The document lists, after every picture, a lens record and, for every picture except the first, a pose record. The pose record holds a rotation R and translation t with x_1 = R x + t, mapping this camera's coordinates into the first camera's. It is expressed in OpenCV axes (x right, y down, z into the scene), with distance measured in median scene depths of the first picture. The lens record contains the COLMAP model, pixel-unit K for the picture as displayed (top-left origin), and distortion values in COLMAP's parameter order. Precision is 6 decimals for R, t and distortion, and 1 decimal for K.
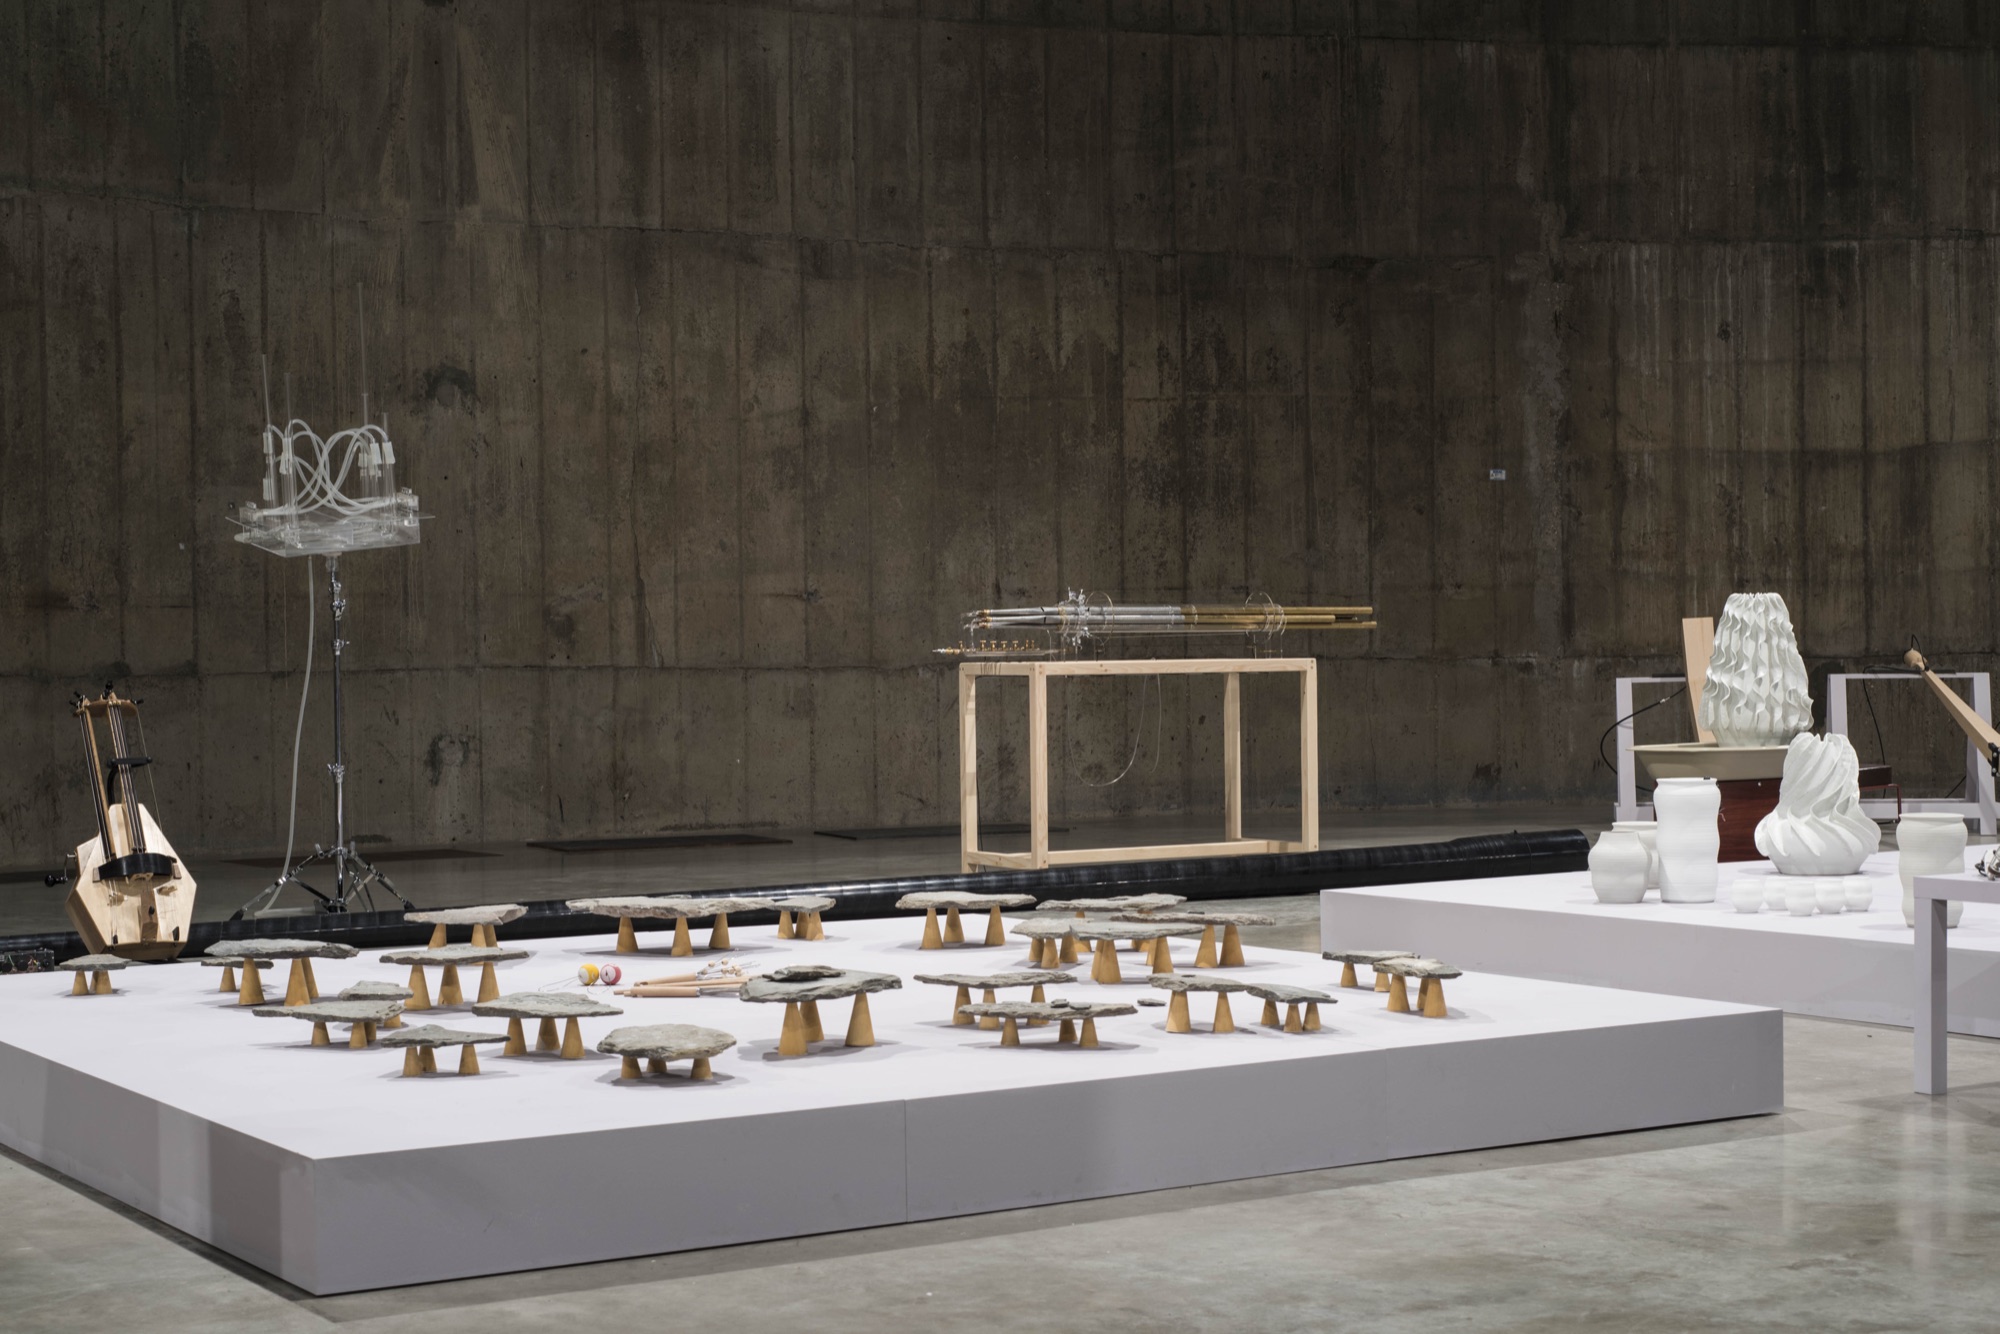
lens RADIAL K [[3131.1, 0, 961.0], [0, 3131.1, 725.2], [0, 0, 1]] dist [-0.021140, 0.034085]
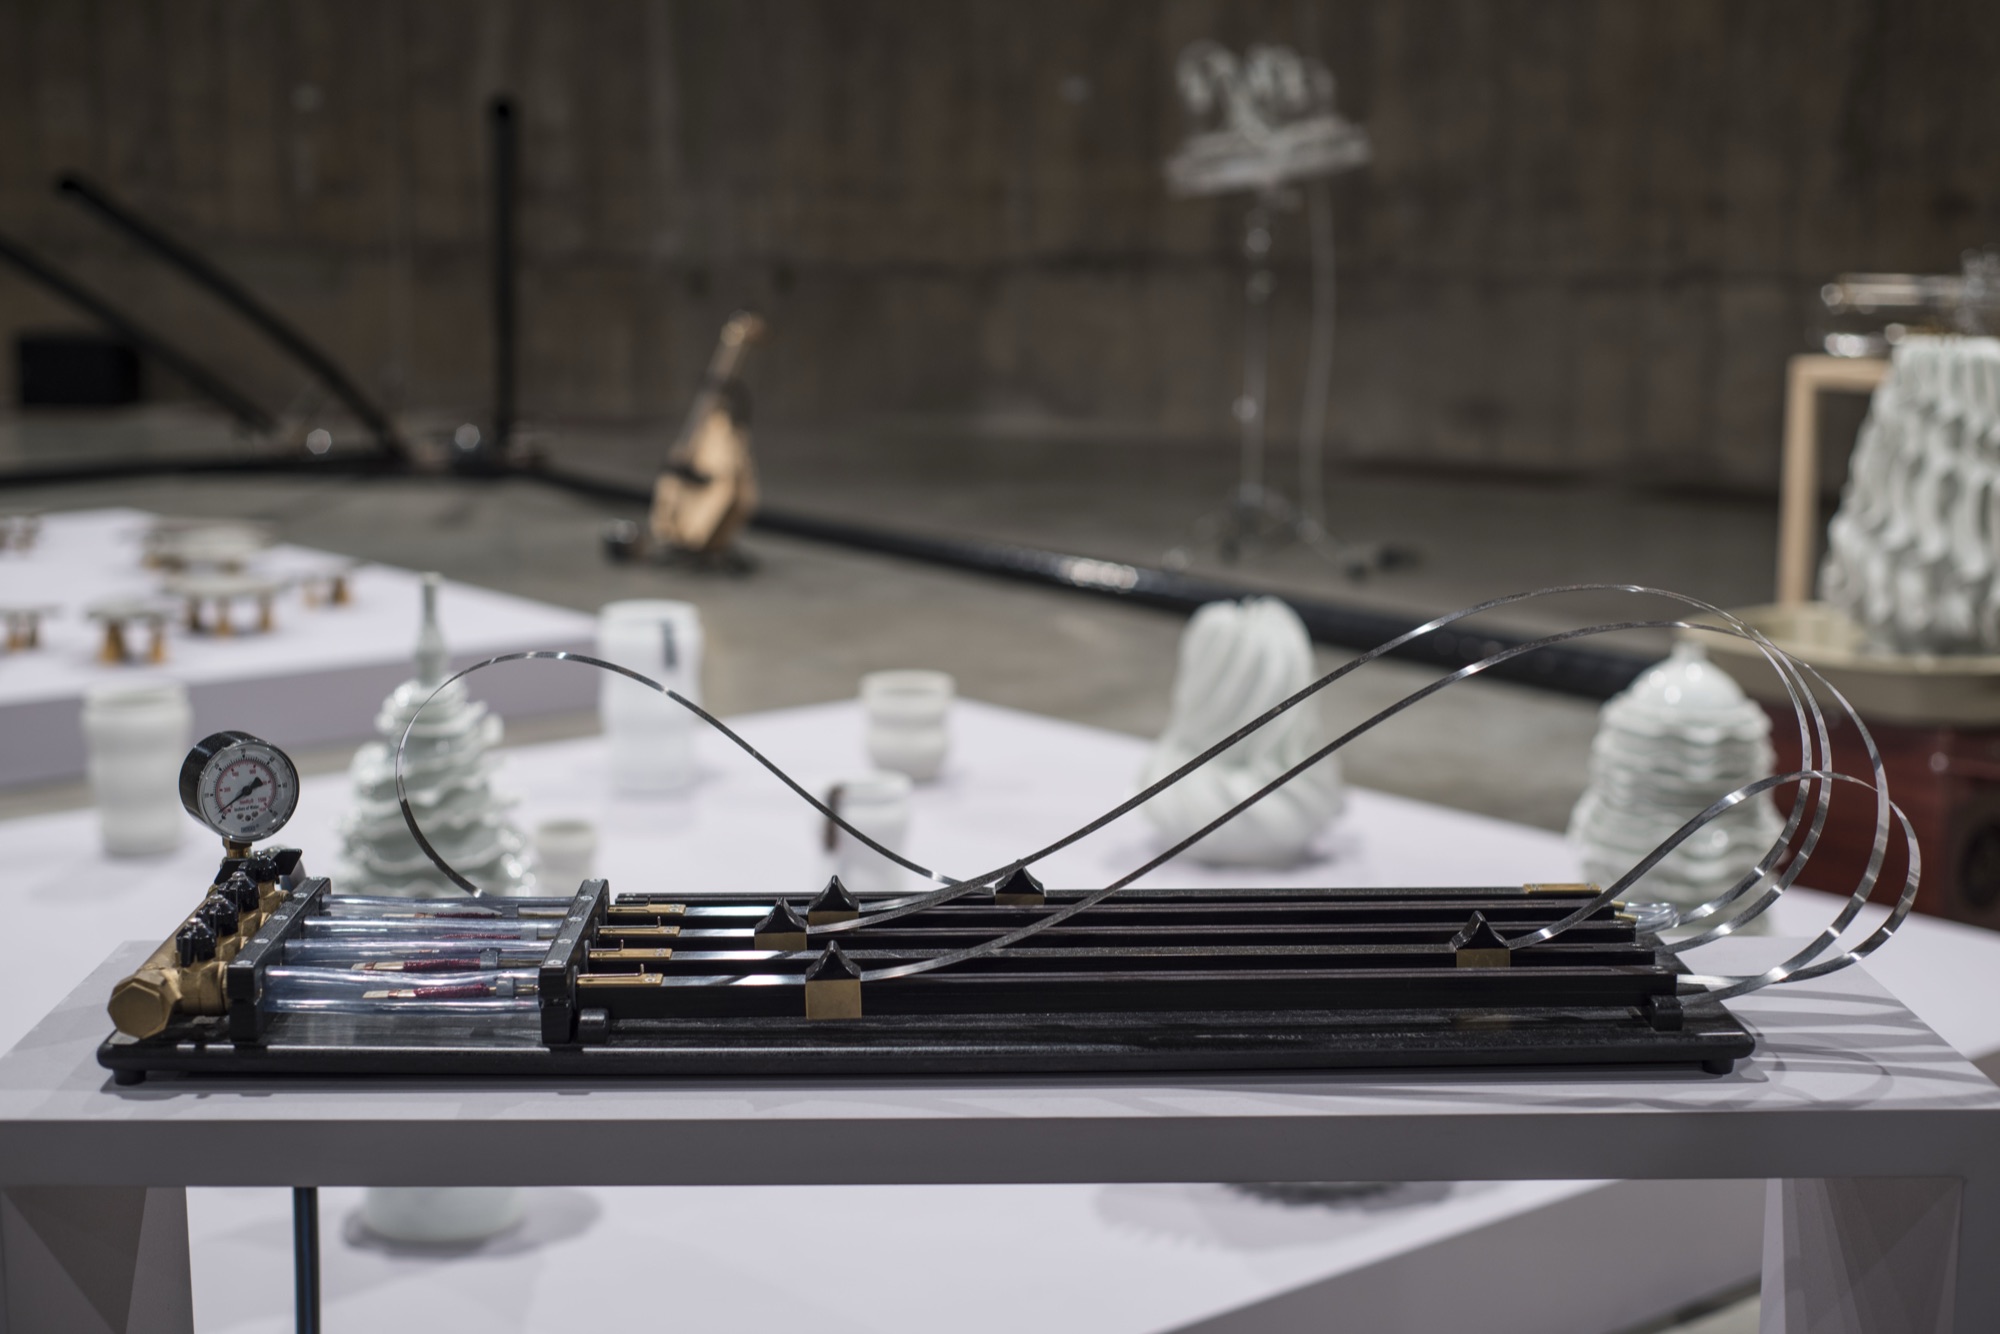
lens RADIAL K [[2985.3, 0, 995.8], [0, 2985.3, 667.0], [0, 0, 1]] dist [-0.048083, -0.070443]
pose [[0.145715, 0.182948, -0.972264, 0.472133], [-0.030937, 0.983115, 0.180353, -0.048723], [0.988843, 0.003799, 0.148915, 0.527301]]
